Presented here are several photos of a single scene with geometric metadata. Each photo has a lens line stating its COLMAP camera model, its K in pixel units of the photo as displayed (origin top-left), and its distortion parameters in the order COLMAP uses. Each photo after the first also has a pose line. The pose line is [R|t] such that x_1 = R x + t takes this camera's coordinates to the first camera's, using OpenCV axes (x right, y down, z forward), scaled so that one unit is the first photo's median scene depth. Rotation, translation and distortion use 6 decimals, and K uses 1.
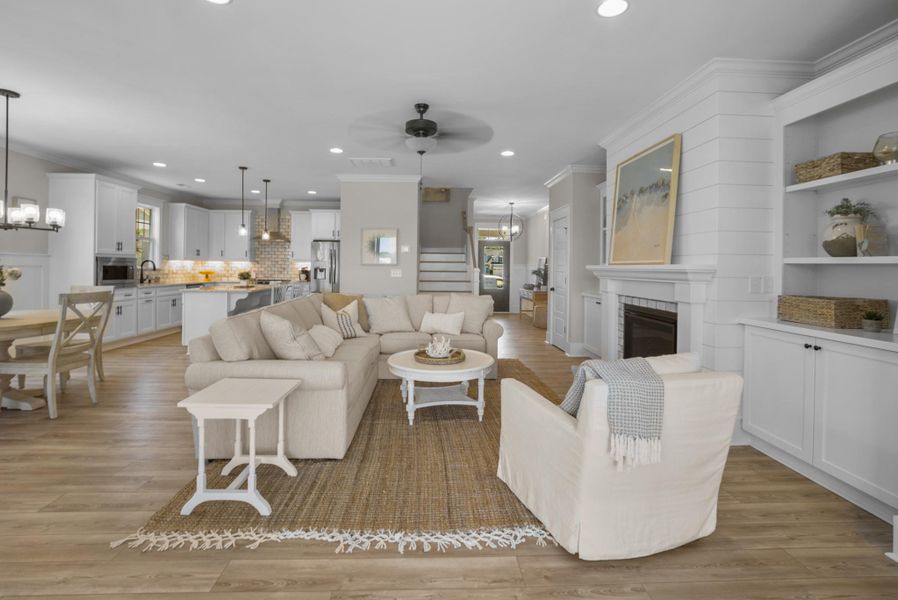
lens RADIAL K [[435.1, 0, 439.2], [0, 435.1, 267.7], [0, 0, 1]] dist [-0.001772, 0.000047]
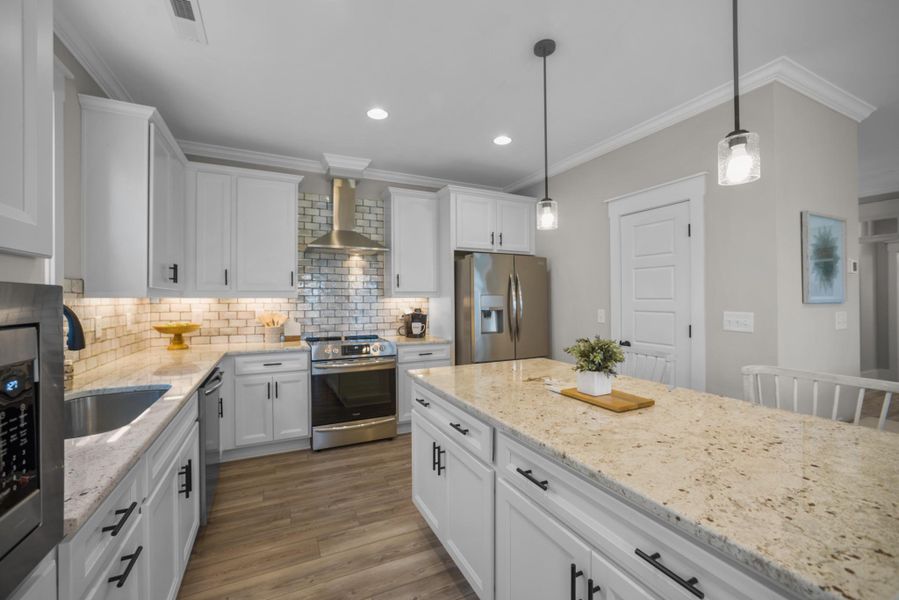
lens RADIAL K [[365.4, 0, 453.6], [0, 365.4, 296.3], [0, 0, 1]] dist [-0.033477, 0.015939]
pose [[0.906924, -0.011545, 0.421136, -0.500386], [0.014561, 0.999886, -0.003945, -0.012938], [-0.421042, 0.009710, 0.906989, 0.688305]]
